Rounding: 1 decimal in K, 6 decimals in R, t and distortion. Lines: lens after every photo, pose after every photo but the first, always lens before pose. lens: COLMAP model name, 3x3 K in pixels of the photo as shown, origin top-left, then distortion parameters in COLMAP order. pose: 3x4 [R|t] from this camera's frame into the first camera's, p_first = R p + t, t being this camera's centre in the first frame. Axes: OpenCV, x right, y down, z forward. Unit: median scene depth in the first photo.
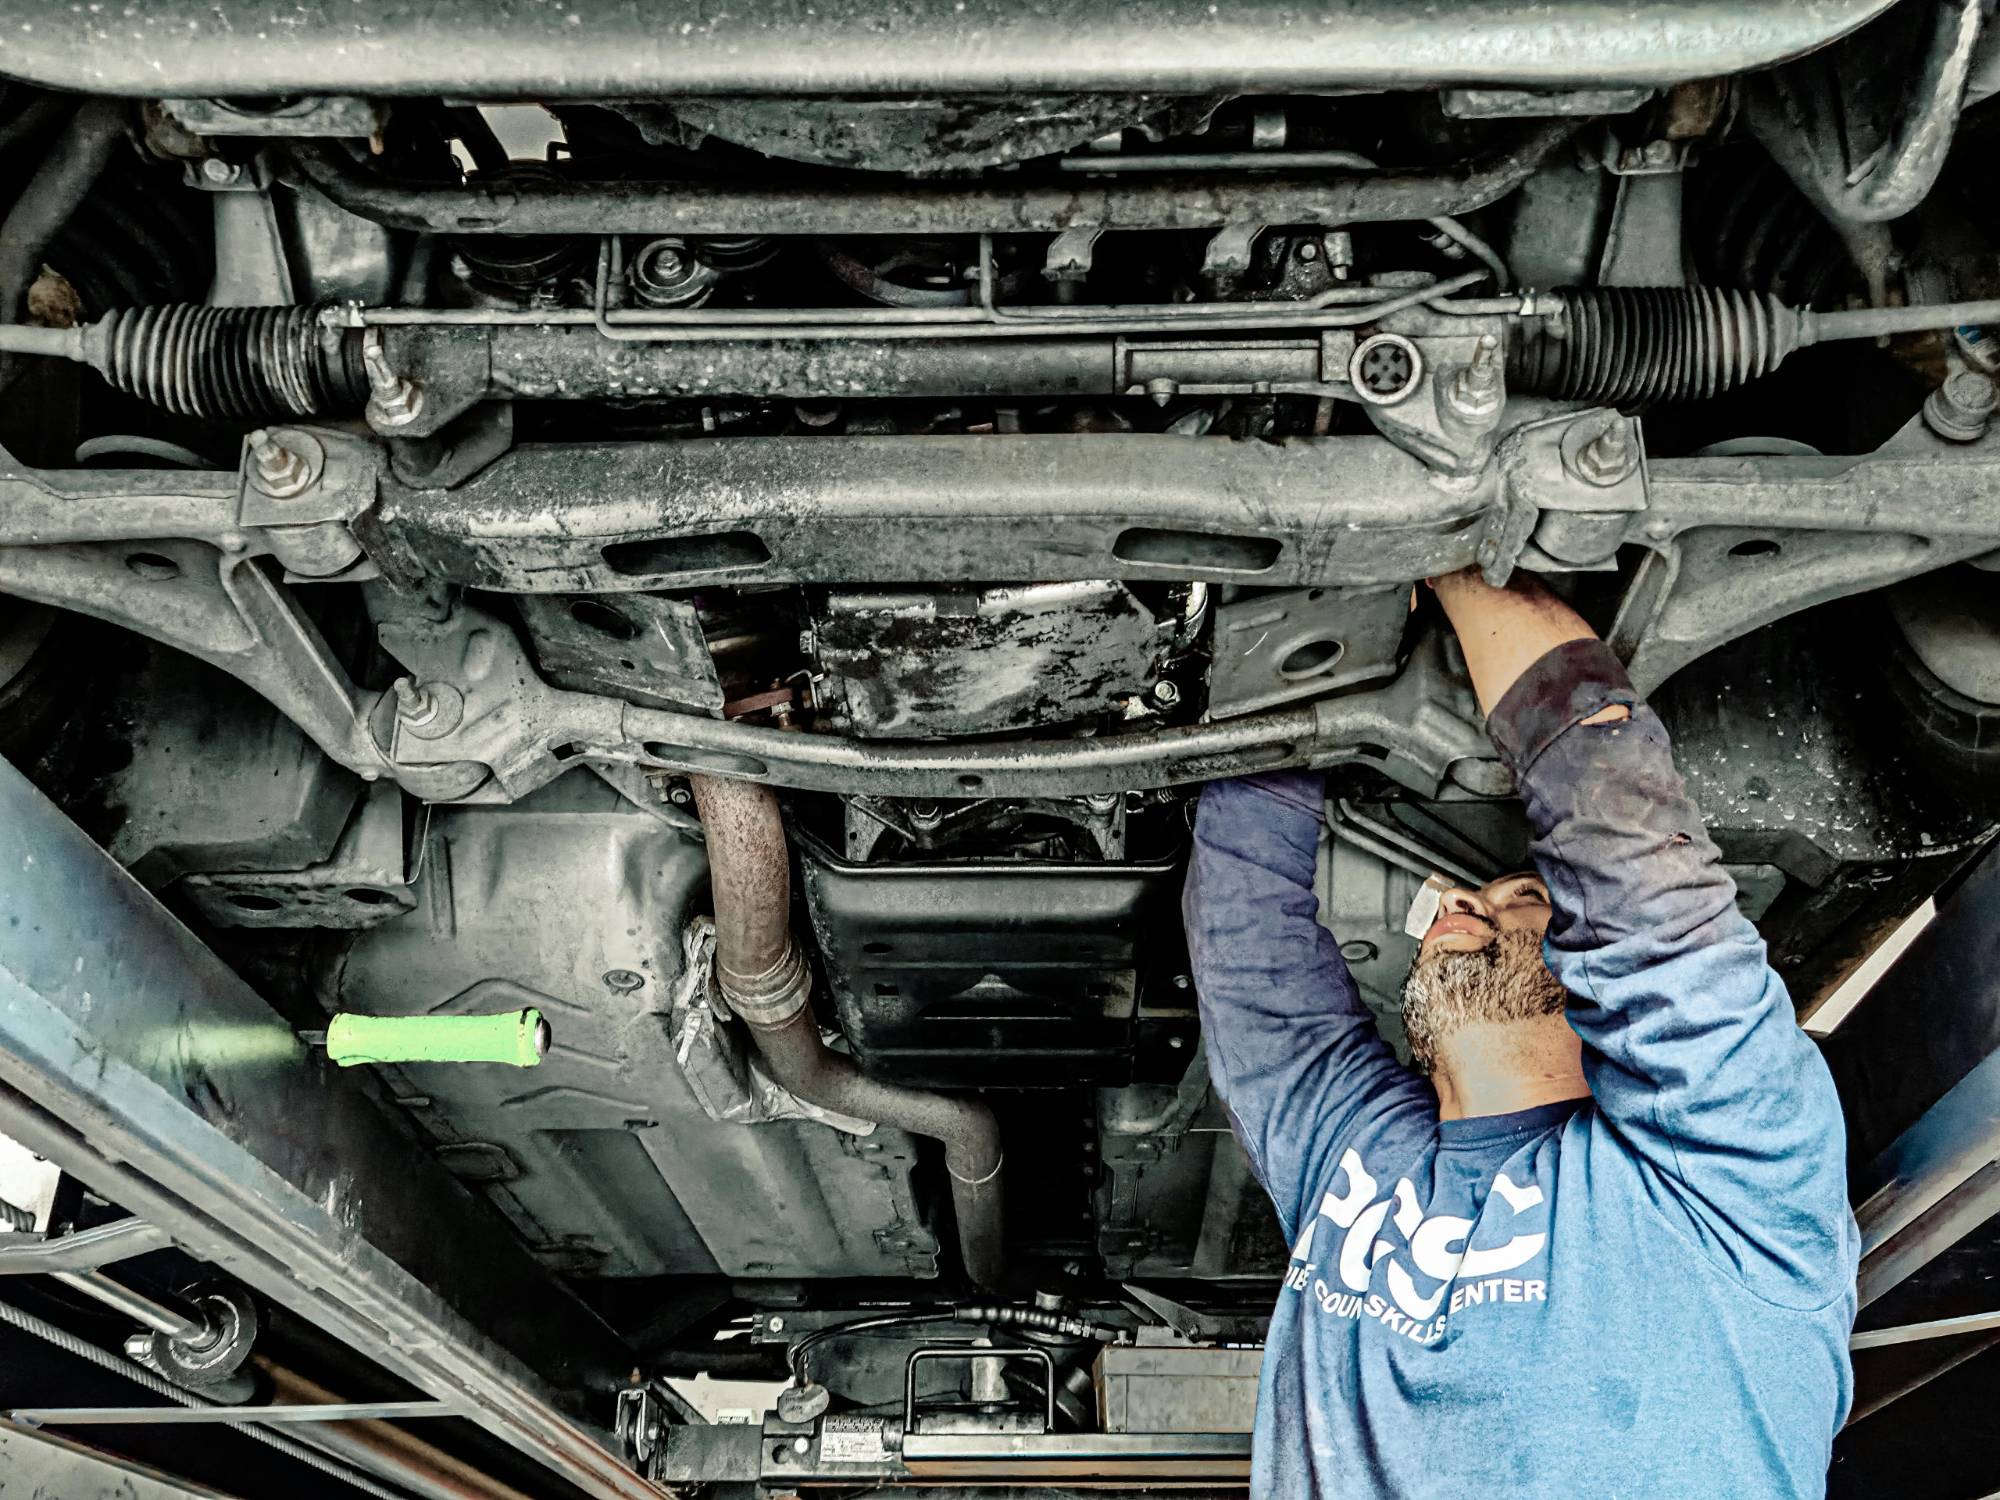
lens RADIAL K [[2047.1, 0, 907.4], [0, 2047.1, 749.9], [0, 0, 1]] dist [0.084424, -0.028450]
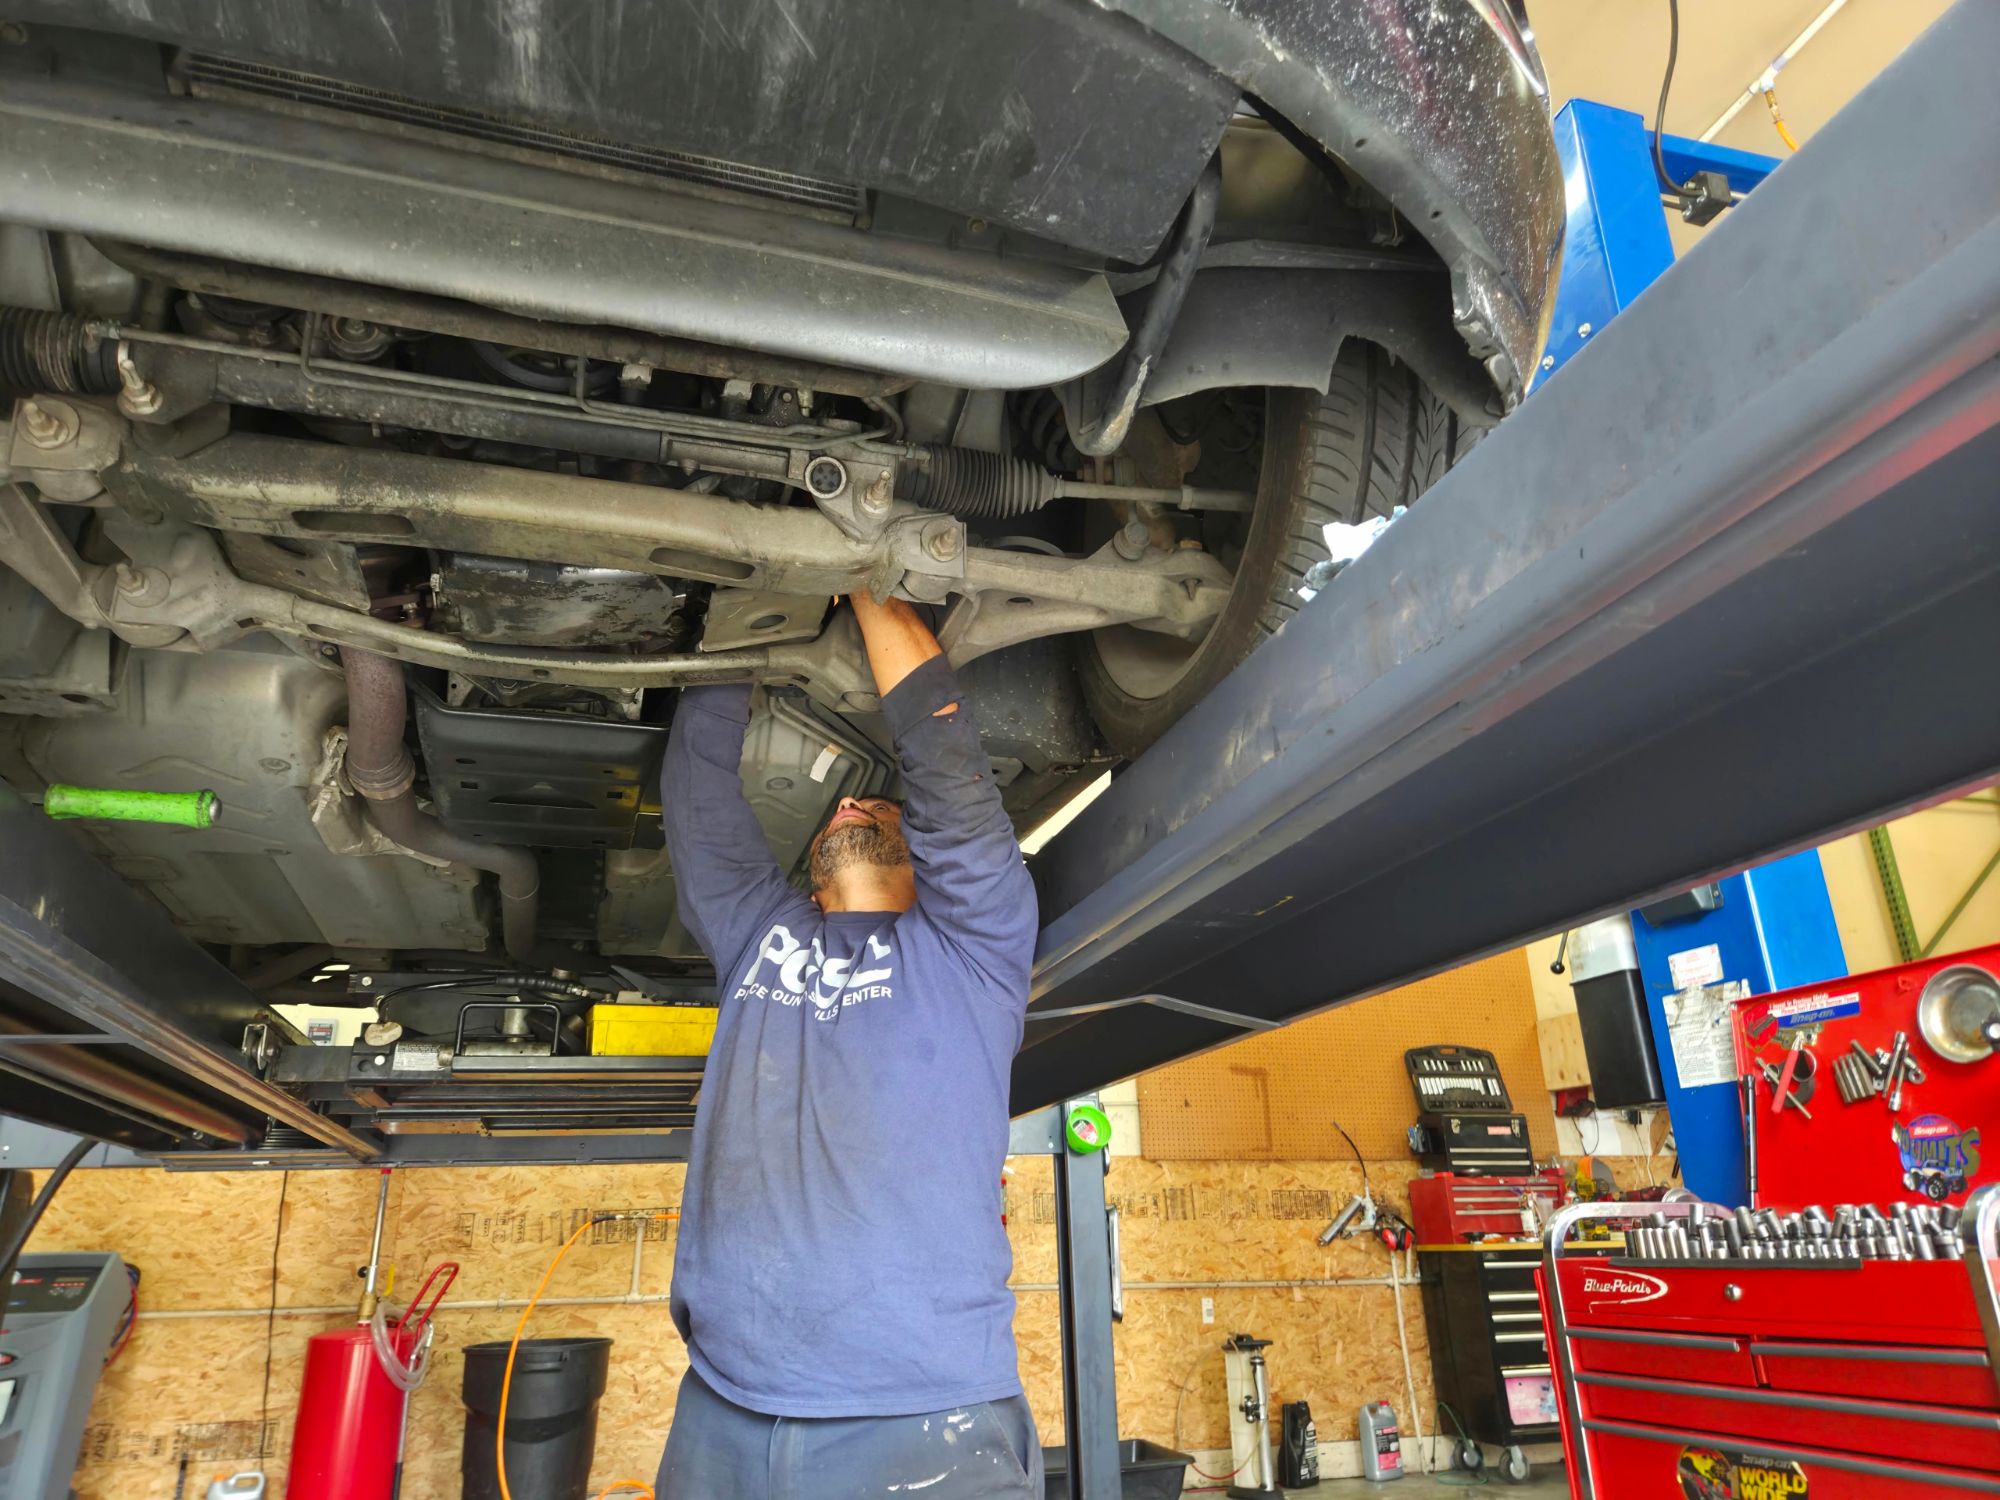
lens RADIAL K [[1491.5, 0, 977.0], [0, 1491.5, 757.1], [0, 0, 1]] dist [0.082718, -0.090697]
pose [[0.942593, 0.077514, 0.324823, -0.023582], [-0.128800, 0.981815, 0.139463, -0.130716], [-0.308106, -0.173294, 0.935436, -0.178229]]
